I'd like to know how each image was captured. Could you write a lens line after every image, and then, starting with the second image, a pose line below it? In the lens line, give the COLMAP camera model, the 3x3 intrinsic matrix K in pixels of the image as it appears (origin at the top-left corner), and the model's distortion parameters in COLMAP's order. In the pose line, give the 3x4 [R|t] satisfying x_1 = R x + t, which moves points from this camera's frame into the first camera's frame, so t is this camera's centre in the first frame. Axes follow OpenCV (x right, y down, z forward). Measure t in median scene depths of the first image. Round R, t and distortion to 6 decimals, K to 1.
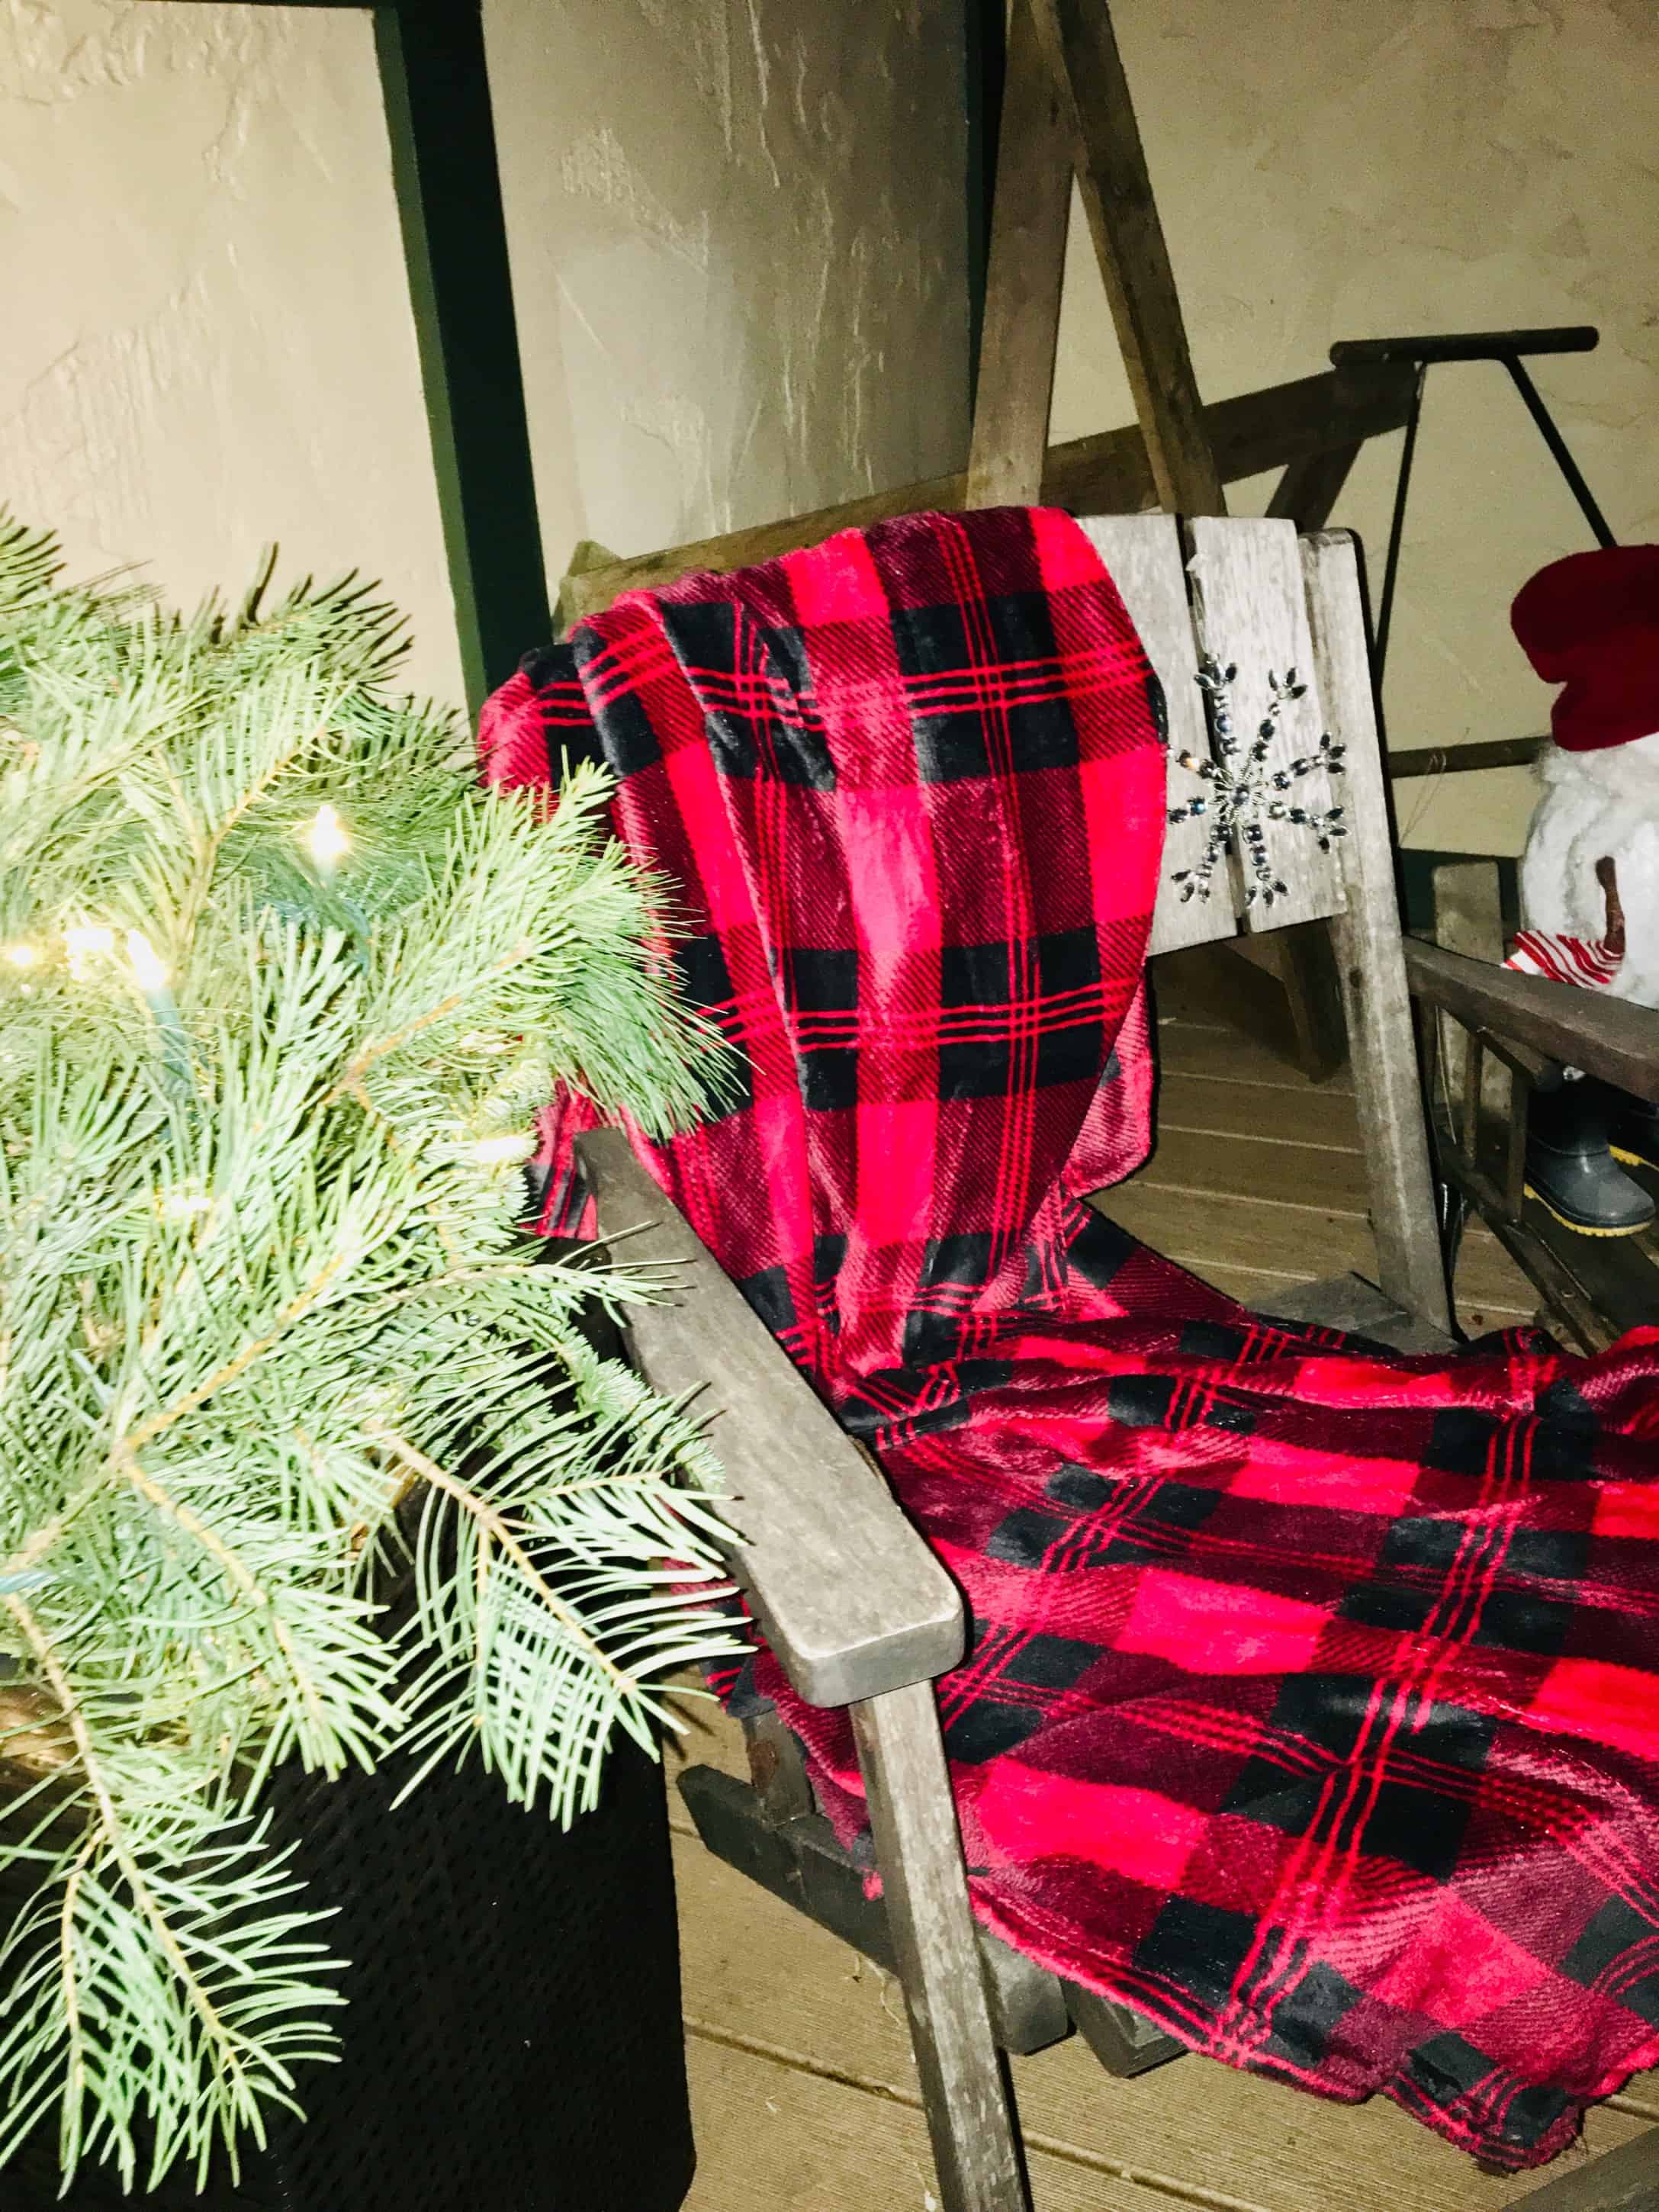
lens RADIAL K [[1929.6, 0, 828.7], [0, 1929.6, 1113.5], [0, 0, 1]] dist [0.026610, -0.026566]
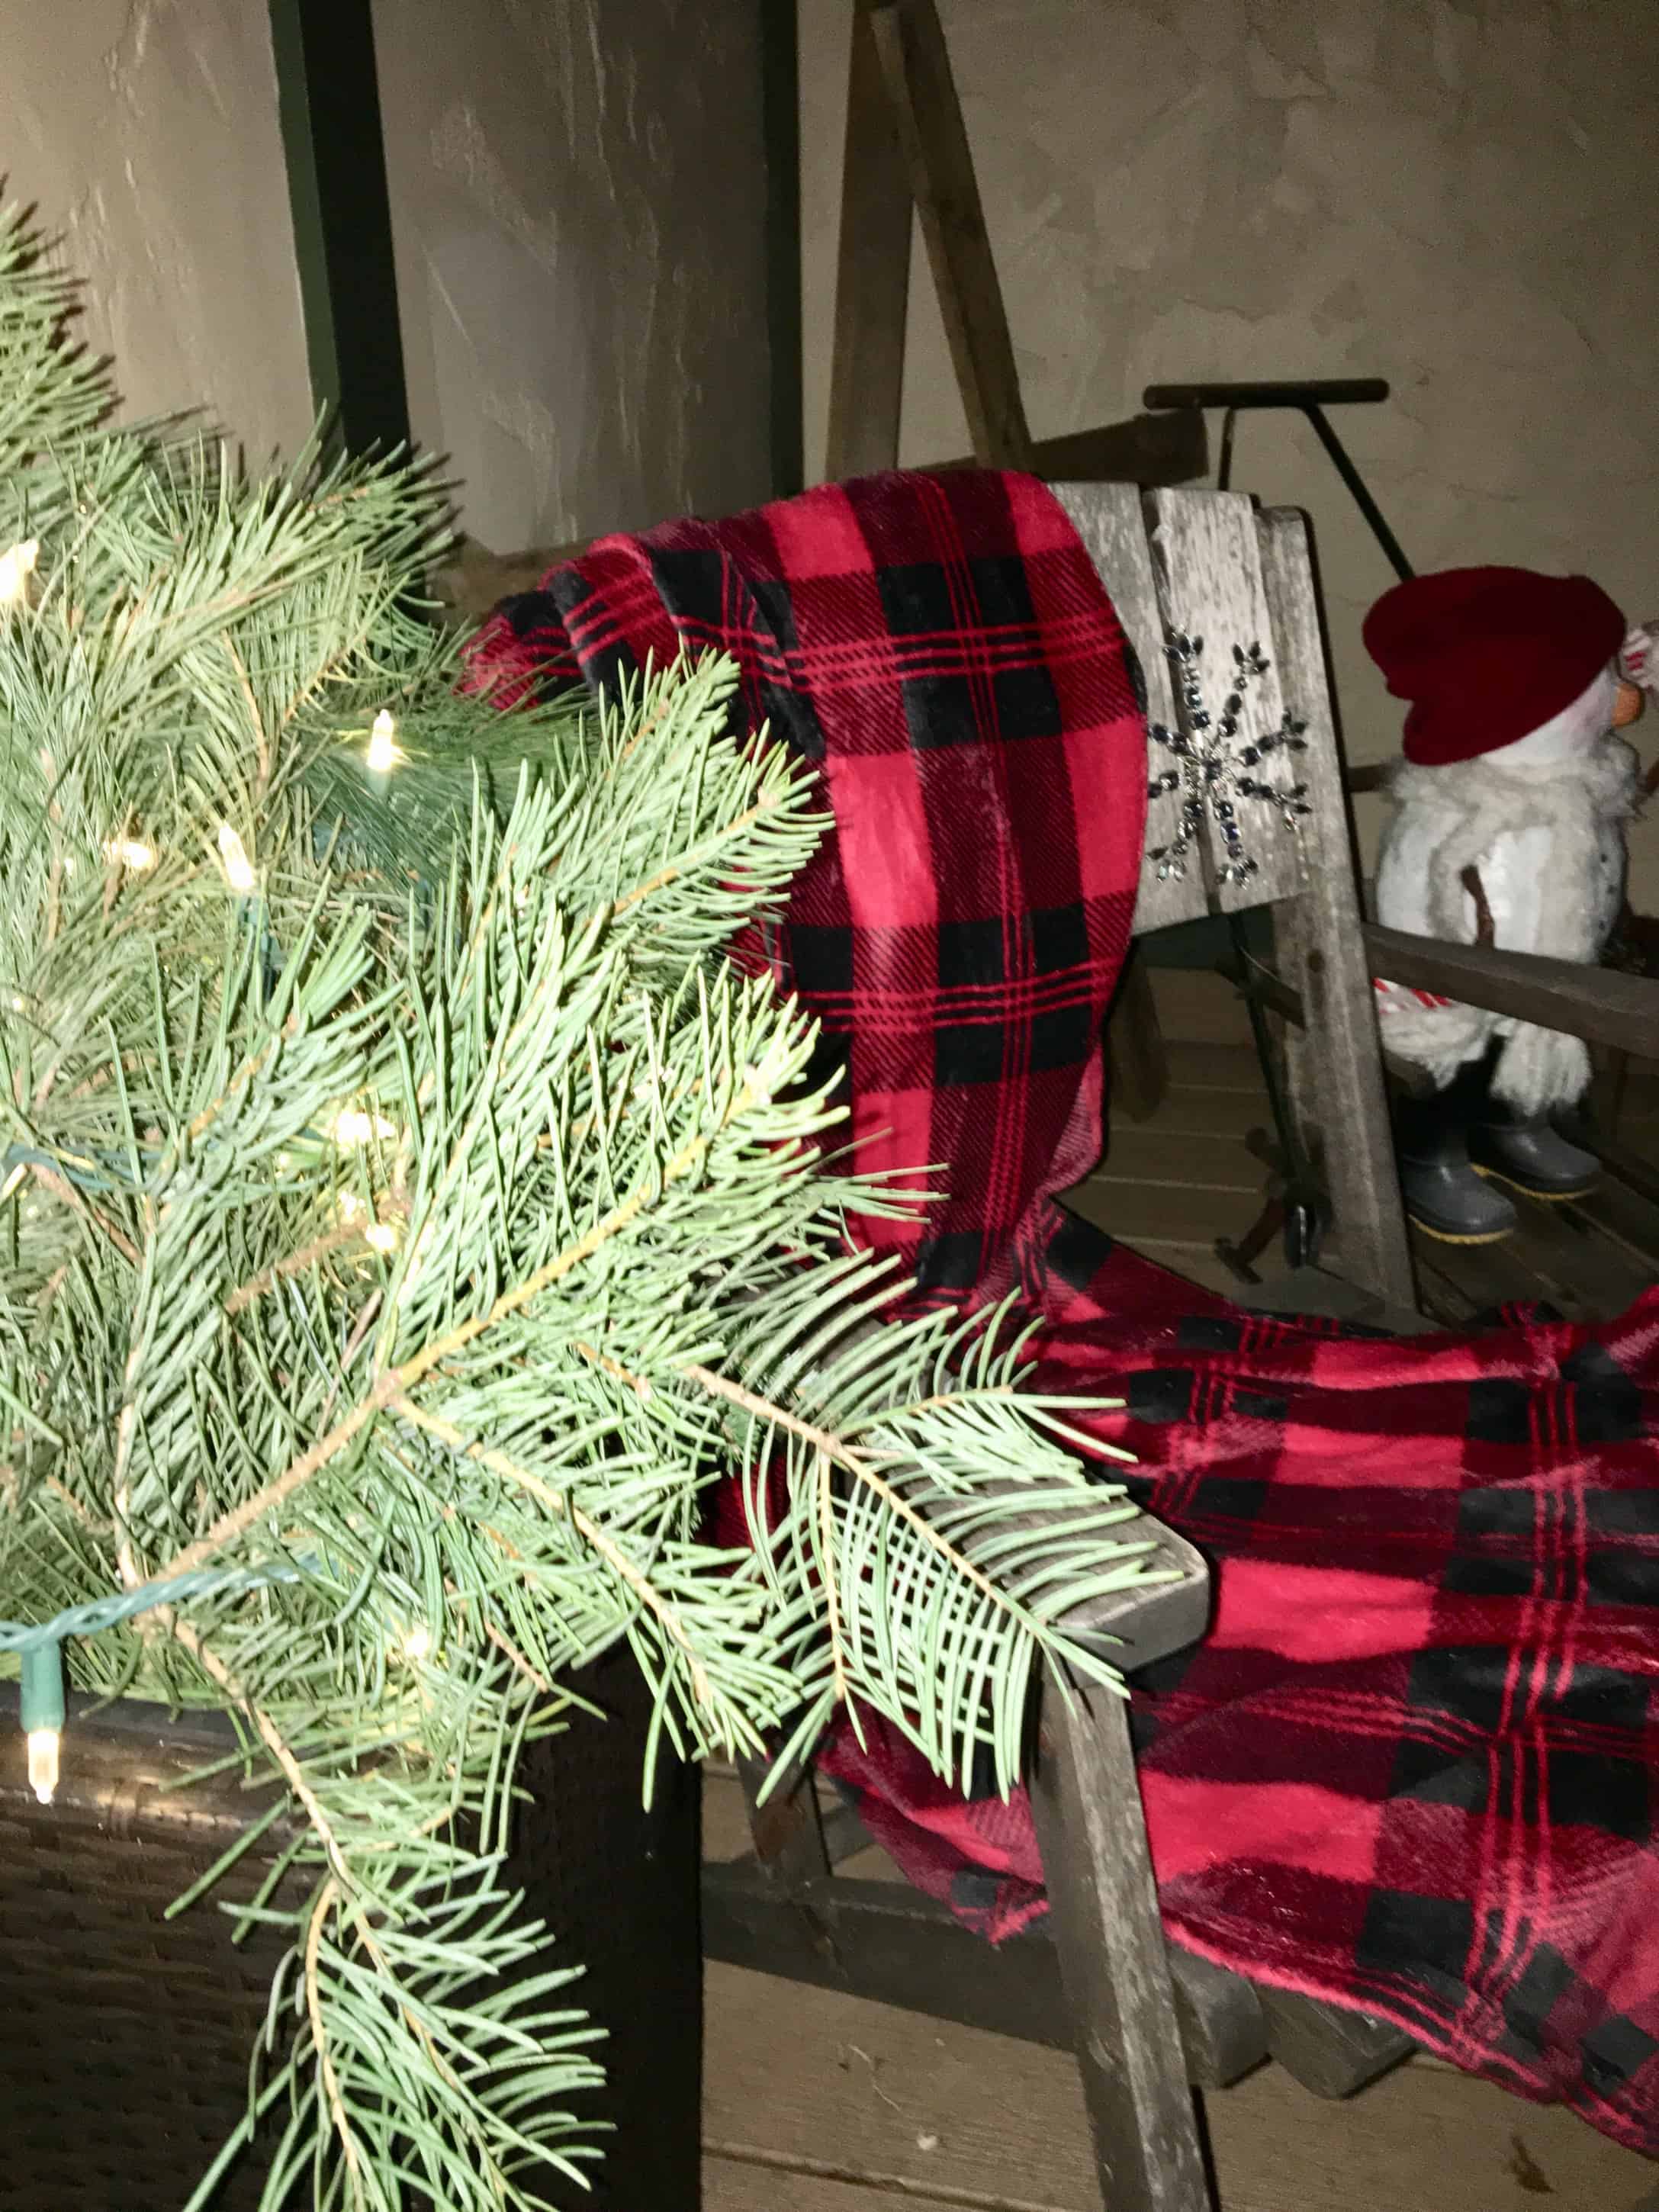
lens RADIAL K [[1929.6, 0, 828.7], [0, 1929.6, 1113.5], [0, 0, 1]] dist [0.026610, -0.026566]
pose [[0.985383, -0.032653, 0.167192, -0.152012], [0.042154, 0.997672, -0.053598, 0.054290], [-0.165053, 0.059863, 0.984466, 0.084928]]
